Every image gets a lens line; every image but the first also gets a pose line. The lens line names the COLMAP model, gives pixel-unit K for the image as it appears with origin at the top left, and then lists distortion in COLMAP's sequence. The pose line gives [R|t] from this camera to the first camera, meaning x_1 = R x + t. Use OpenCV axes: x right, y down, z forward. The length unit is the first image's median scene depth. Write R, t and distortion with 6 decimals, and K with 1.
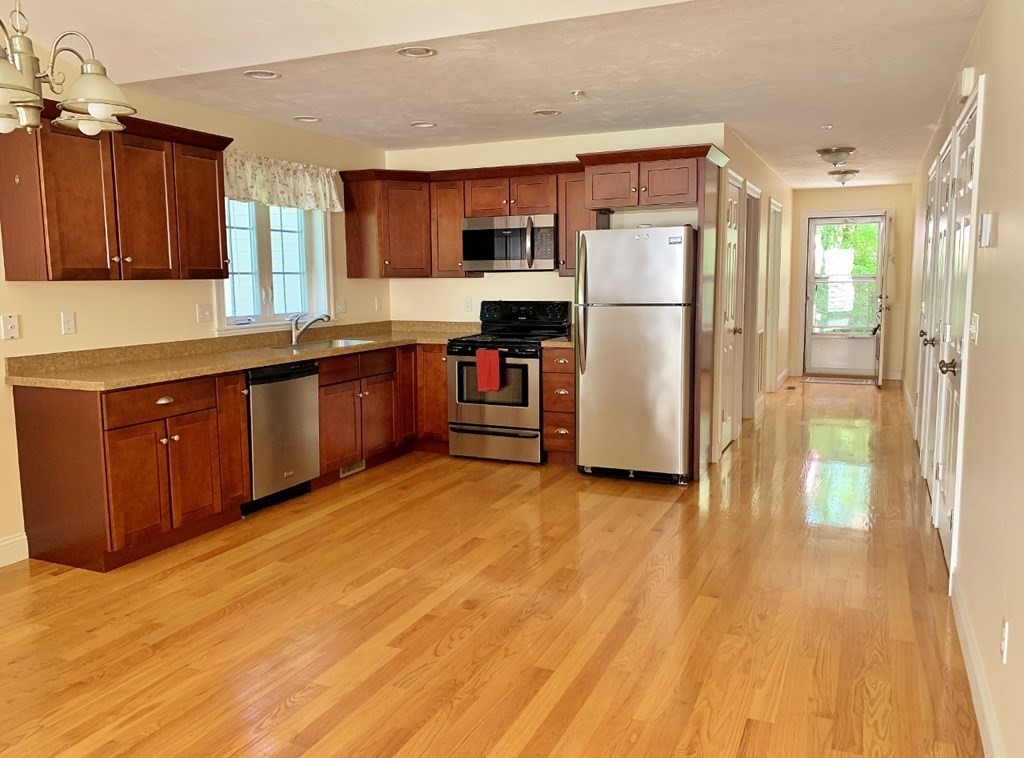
lens RADIAL K [[814.1, 0, 512.0], [0, 814.1, 379.0], [0, 0, 1]] dist [0.148869, -0.281844]
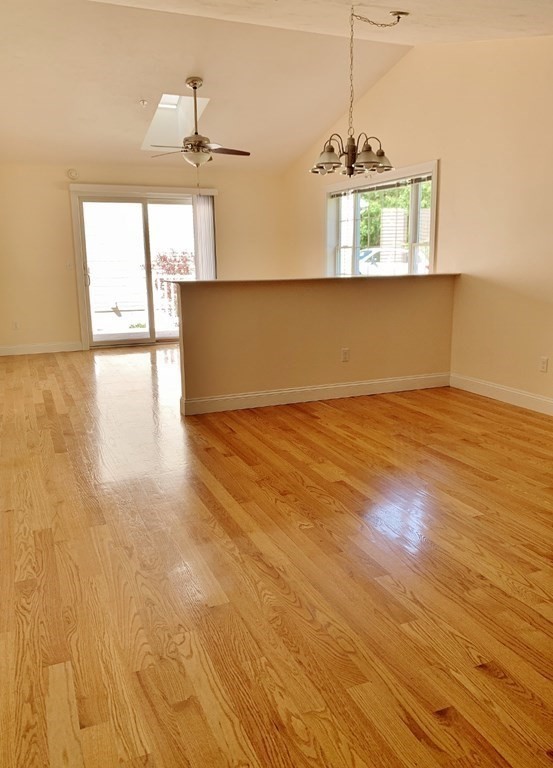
lens RADIAL K [[616.7, 0, 276.5], [0, 616.7, 384.0], [0, 0, 1]] dist [0.010054, 0.000953]
pose [[-0.689621, 0.165693, -0.704960, 0.424772], [-0.073456, 0.952447, 0.295719, -0.105151], [0.720436, 0.255717, -0.644656, 0.968793]]
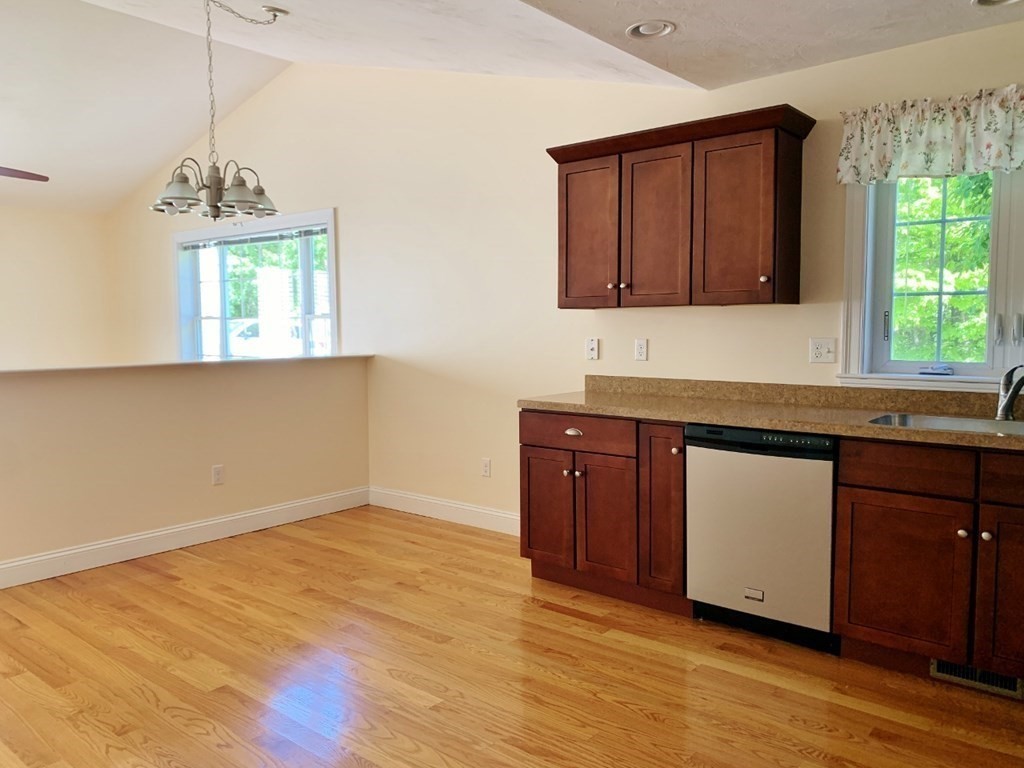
lens RADIAL K [[798.0, 0, 512.0], [0, 798.0, 384.0], [0, 0, 1]] dist [0.009488, -0.001567]
pose [[-0.284092, 0.082542, -0.955237, 0.368609], [-0.113581, 0.986375, 0.119013, -0.101820], [0.952046, 0.142308, -0.270846, 0.919182]]
